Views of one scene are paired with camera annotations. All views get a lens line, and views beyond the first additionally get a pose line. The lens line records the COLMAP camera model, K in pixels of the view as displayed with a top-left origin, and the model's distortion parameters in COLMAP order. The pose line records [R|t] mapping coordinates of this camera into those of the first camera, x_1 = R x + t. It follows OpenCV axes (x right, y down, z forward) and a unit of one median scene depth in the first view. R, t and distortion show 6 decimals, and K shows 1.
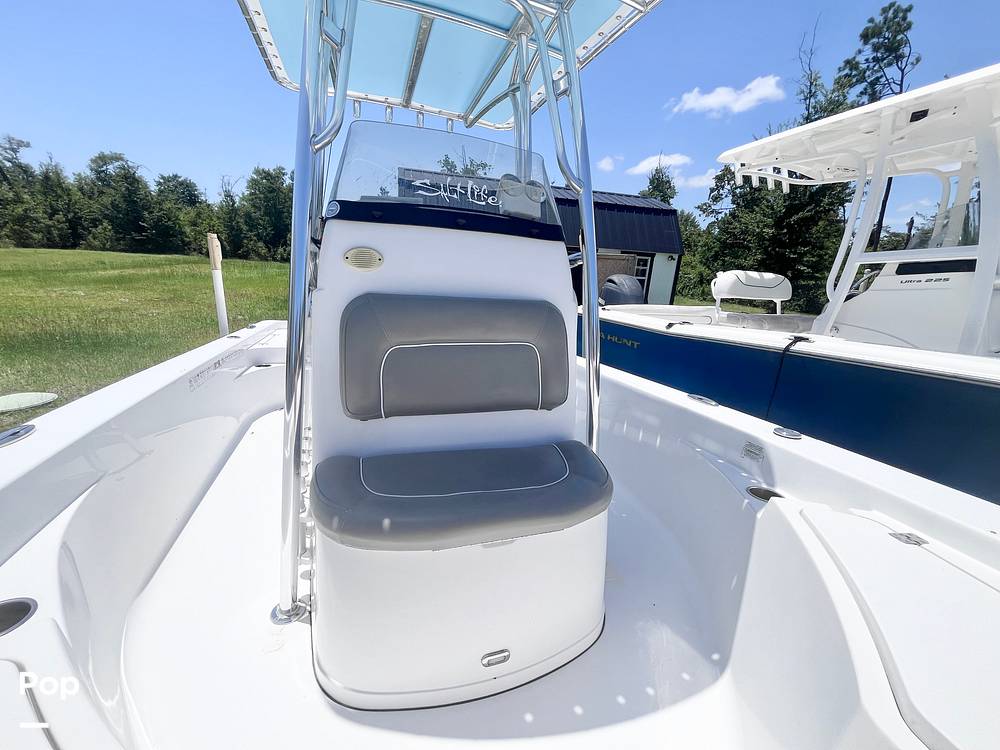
lens RADIAL K [[404.6, 0, 496.6], [0, 404.6, 375.1], [0, 0, 1]] dist [-0.002427, 0.000071]
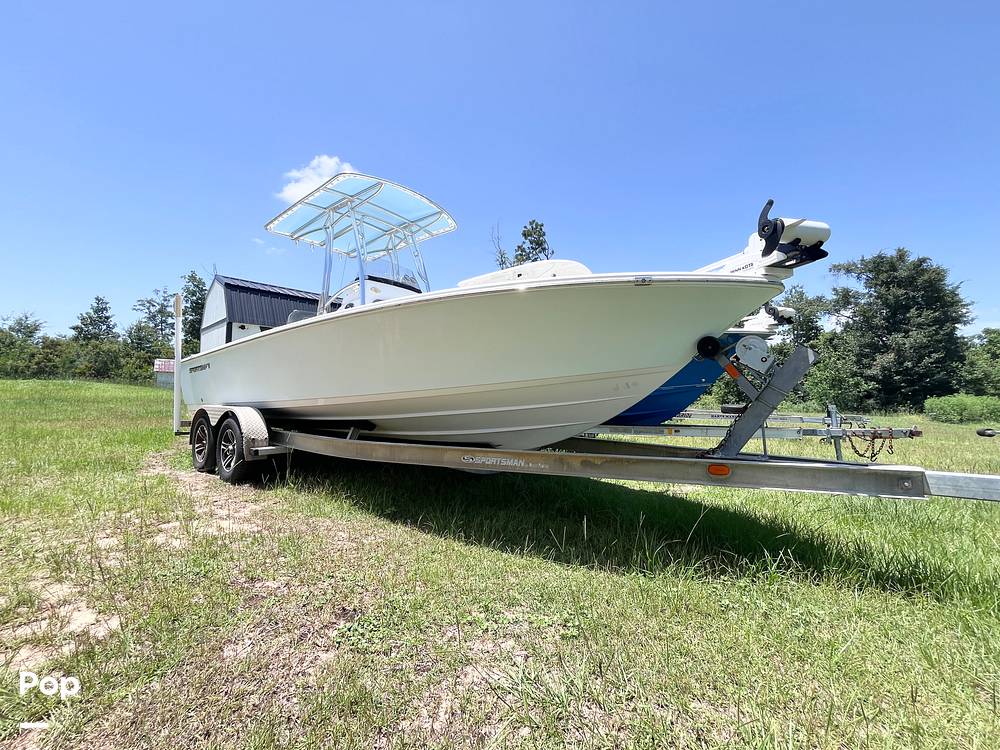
lens RADIAL K [[404.6, 0, 498.8], [0, 404.6, 369.9], [0, 0, 1]] dist [-0.002427, 0.000071]
pose [[0.844061, -0.017000, 0.535978, -0.061257], [0.176242, 0.952769, -0.247327, 0.066735], [-0.506458, 0.303221, 0.807191, -0.102262]]
